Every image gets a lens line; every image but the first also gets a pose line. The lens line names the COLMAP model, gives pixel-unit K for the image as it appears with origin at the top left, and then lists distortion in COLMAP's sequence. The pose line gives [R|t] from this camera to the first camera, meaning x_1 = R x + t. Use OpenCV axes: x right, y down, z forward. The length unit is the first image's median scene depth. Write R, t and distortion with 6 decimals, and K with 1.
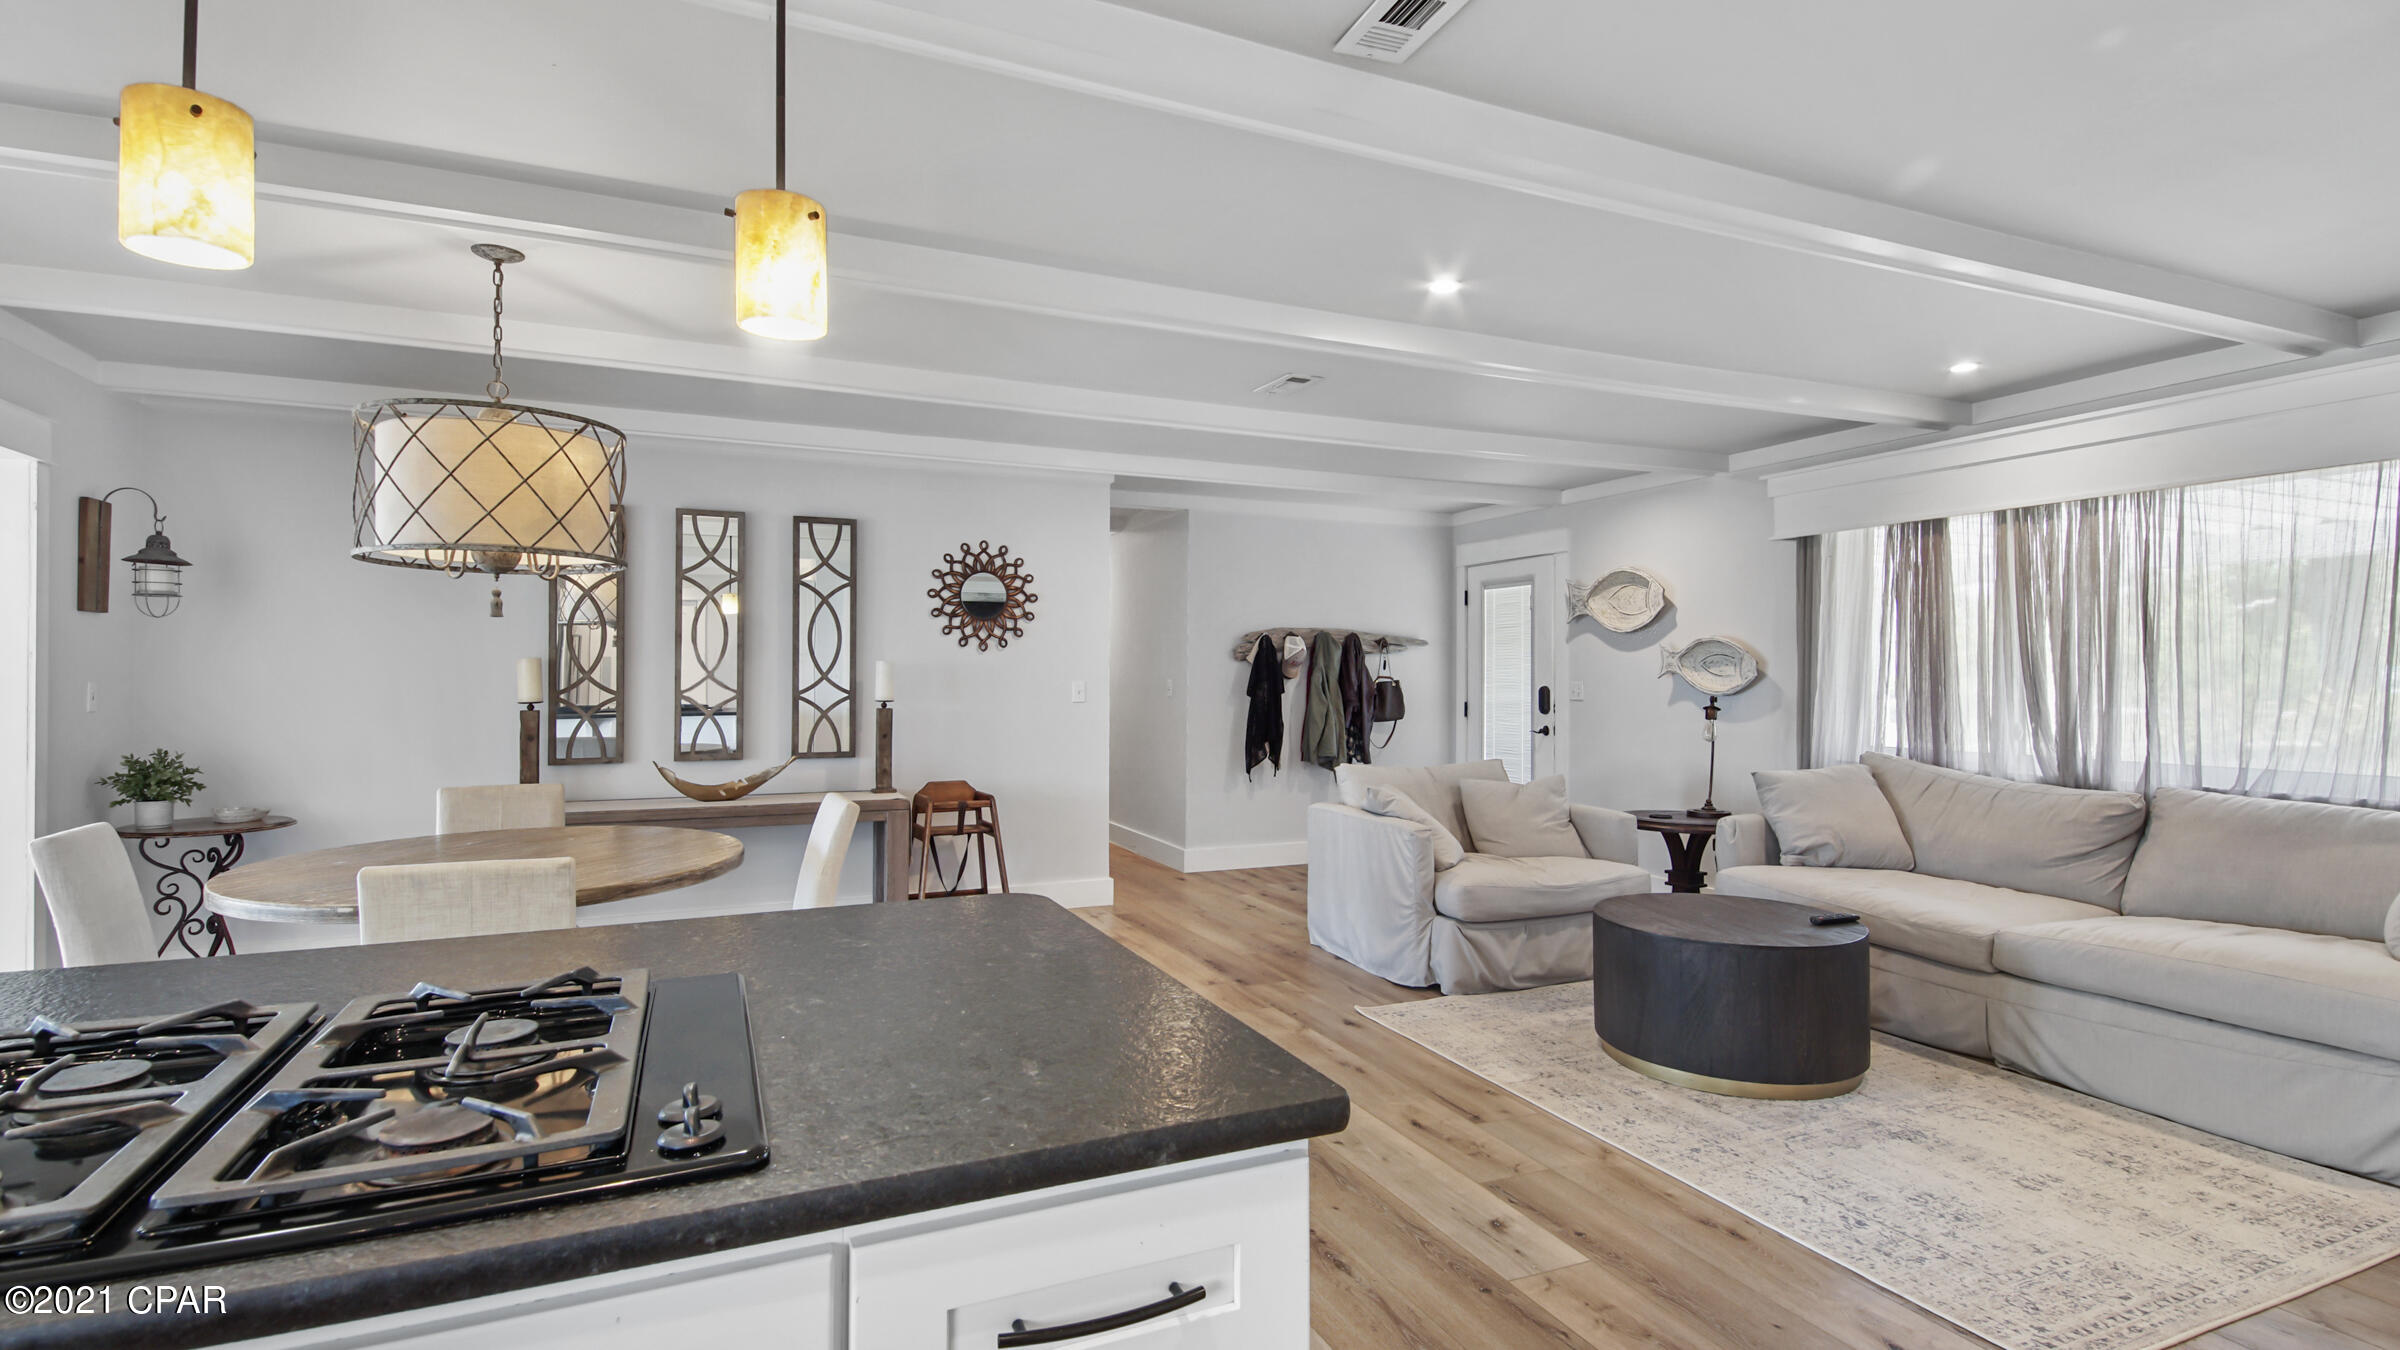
lens RADIAL K [[1167.3, 0, 1199.4], [0, 1167.3, 668.0], [0, 0, 1]] dist [0.017407, -0.003981]
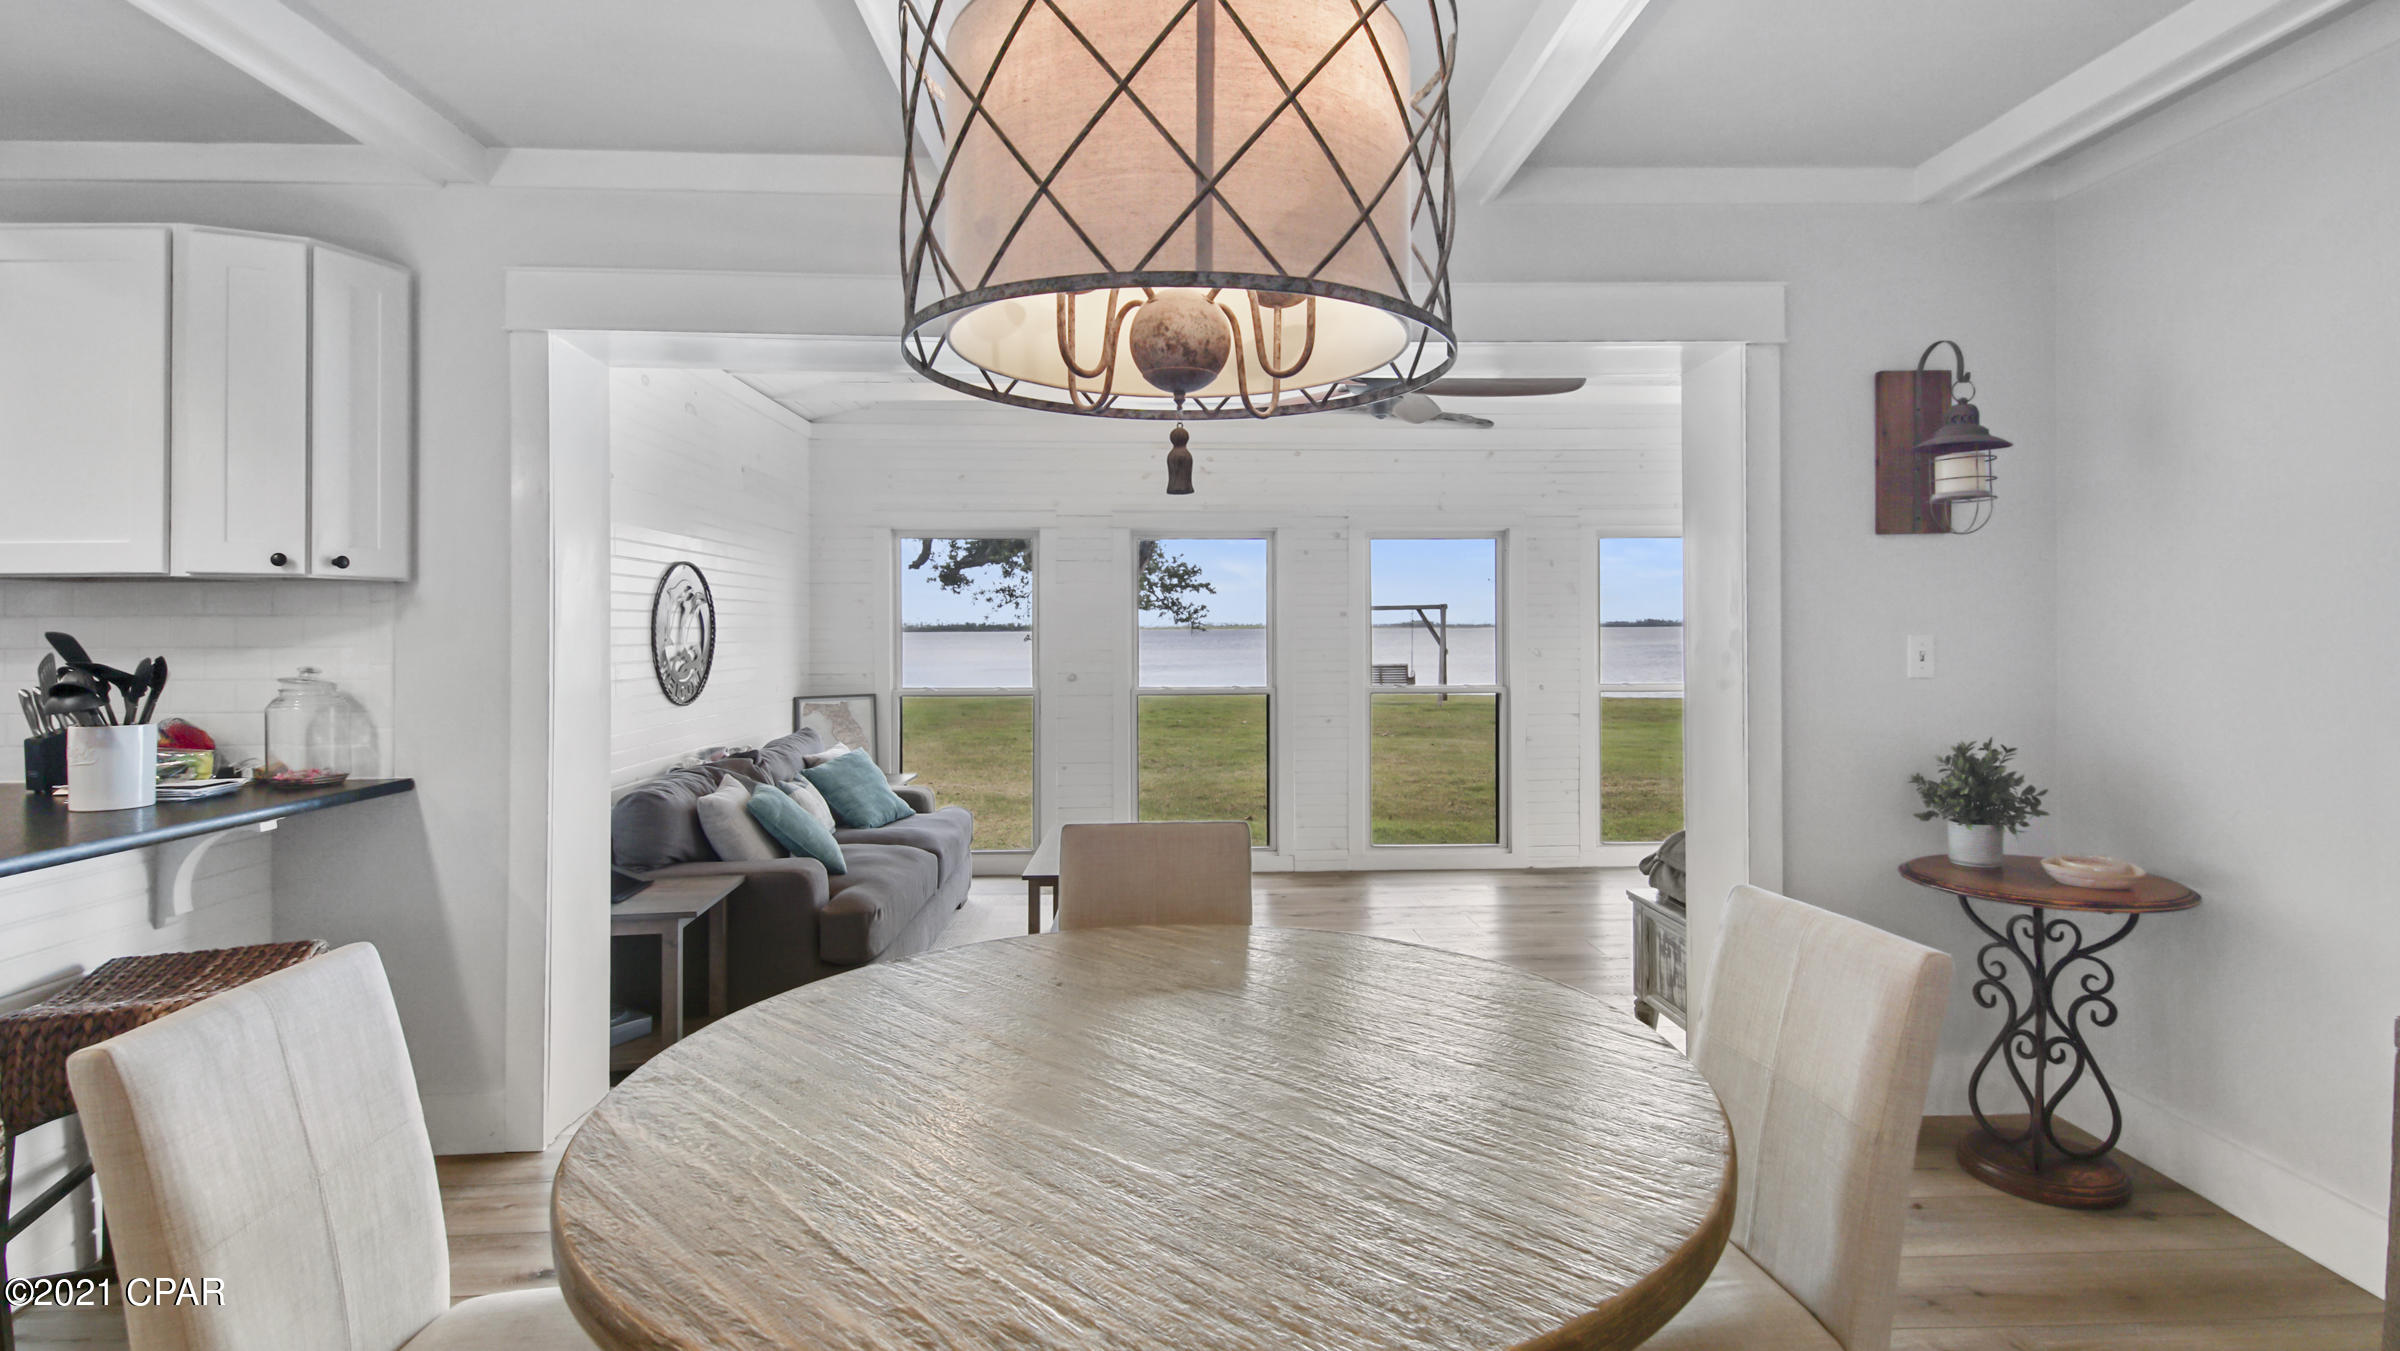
lens RADIAL K [[1167.3, 0, 1254.2], [0, 1167.3, 626.6], [0, 0, 1]] dist [0.017407, -0.003981]
pose [[-0.354928, -0.003580, -0.934887, -0.152367], [0.010869, 0.999909, -0.007955, 0.007090], [0.934830, -0.012985, -0.354857, 0.857966]]
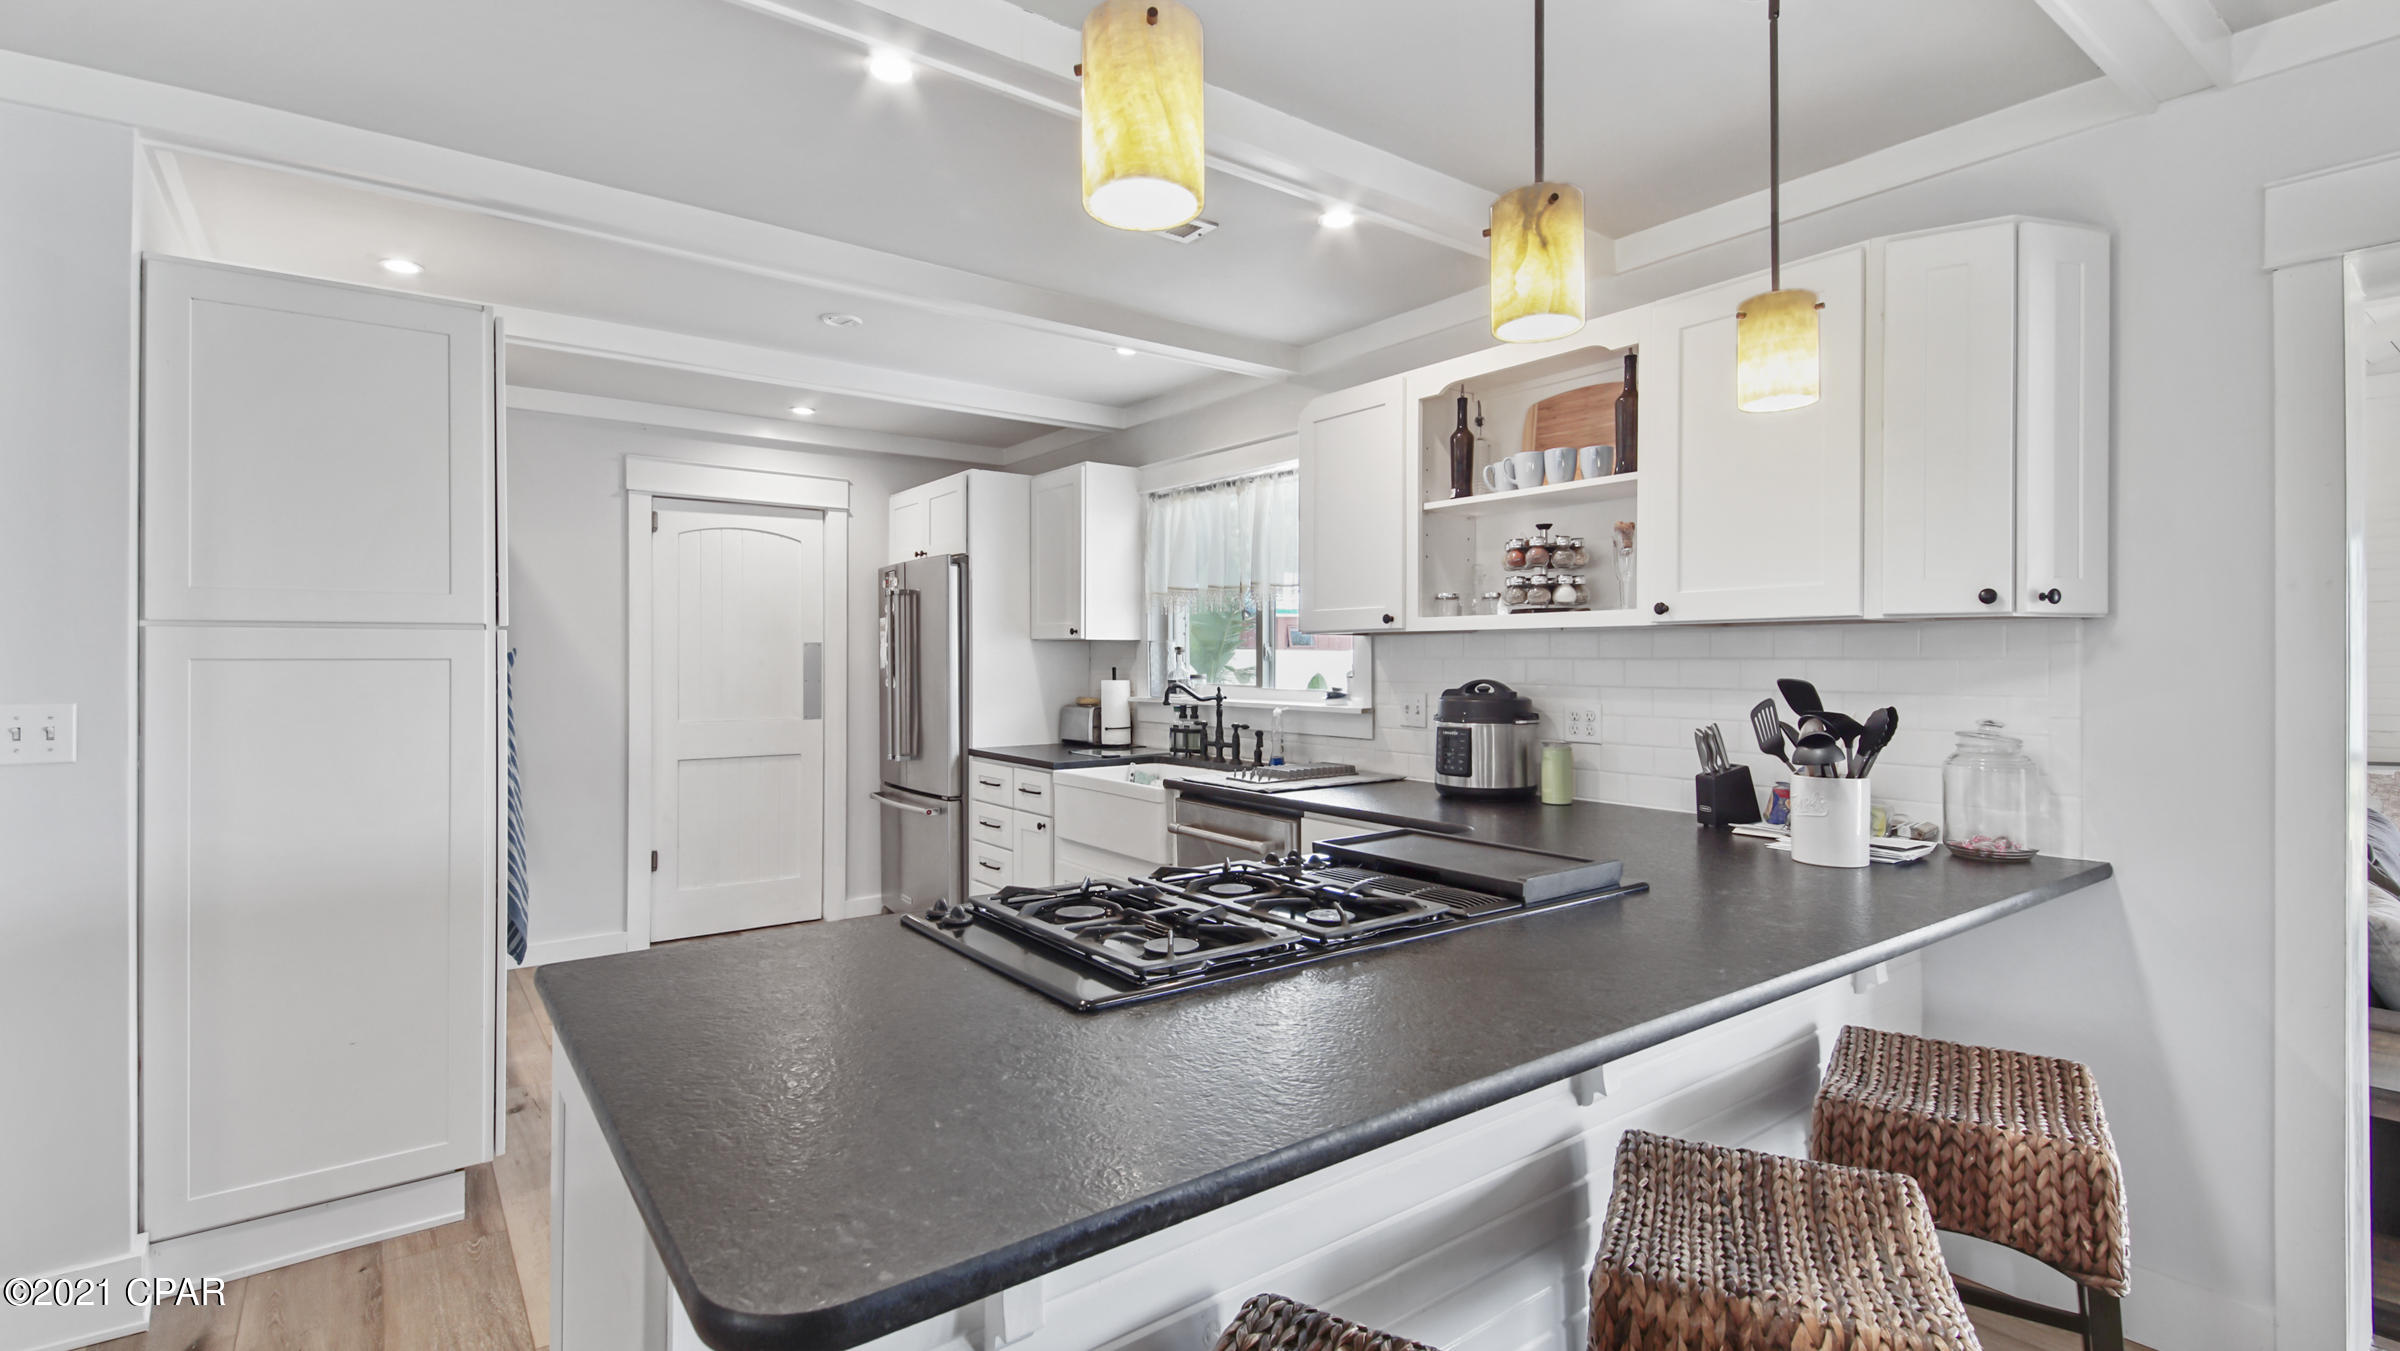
lens RADIAL K [[1079.8, 0, 1133.4], [0, 1079.8, 652.9], [0, 0, 1]] dist [-0.007925, 0.000930]
pose [[-0.986687, -0.005359, -0.162545, -0.092588], [-0.003012, 0.999888, -0.014685, -0.004240], [0.162605, -0.014000, -0.986592, 0.587954]]
